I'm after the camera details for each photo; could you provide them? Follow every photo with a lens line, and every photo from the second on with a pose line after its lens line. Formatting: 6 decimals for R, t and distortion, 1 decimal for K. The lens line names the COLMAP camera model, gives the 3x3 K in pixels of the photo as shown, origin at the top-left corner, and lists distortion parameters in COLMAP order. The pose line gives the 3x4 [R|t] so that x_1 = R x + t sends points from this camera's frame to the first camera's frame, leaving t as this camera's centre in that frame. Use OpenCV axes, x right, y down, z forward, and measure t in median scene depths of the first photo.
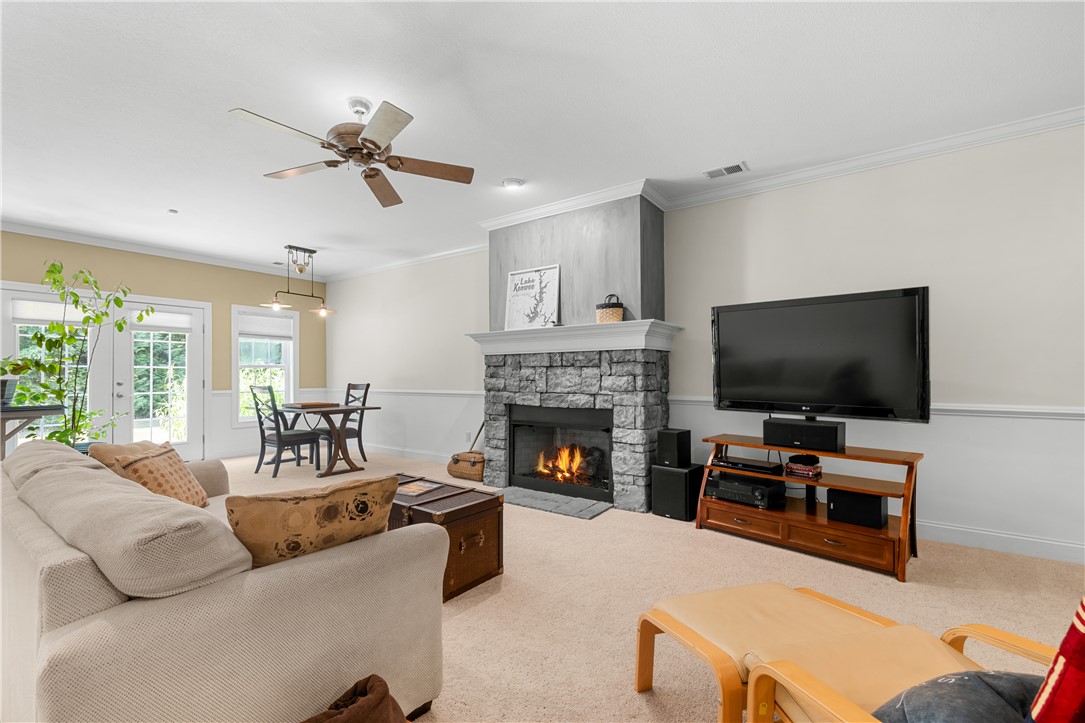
lens RADIAL K [[466.7, 0, 539.6], [0, 466.7, 360.2], [0, 0, 1]] dist [0.000152, 0.000222]
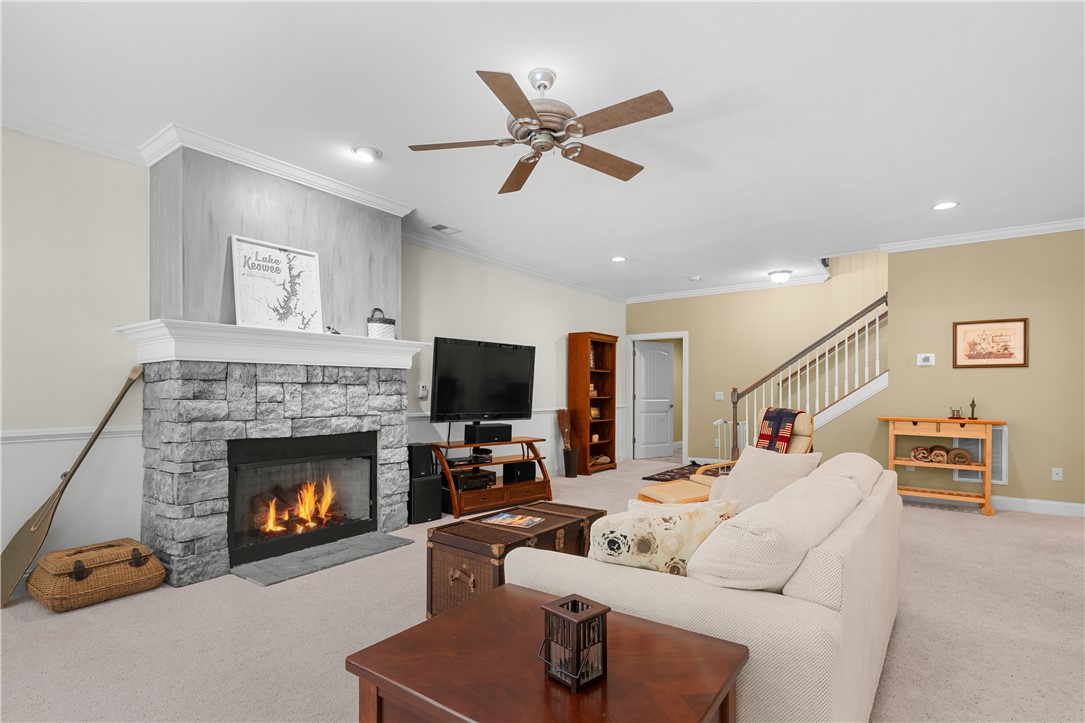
lens RADIAL K [[539.0, 0, 542.5], [0, 539.0, 361.5], [0, 0, 1]] dist [-0.000816, -0.000169]
pose [[0.002912, 0.052932, 0.998594, -0.881468], [-0.036266, 0.997947, -0.052792, 0.010908], [-0.999338, -0.036061, 0.004826, 0.626200]]
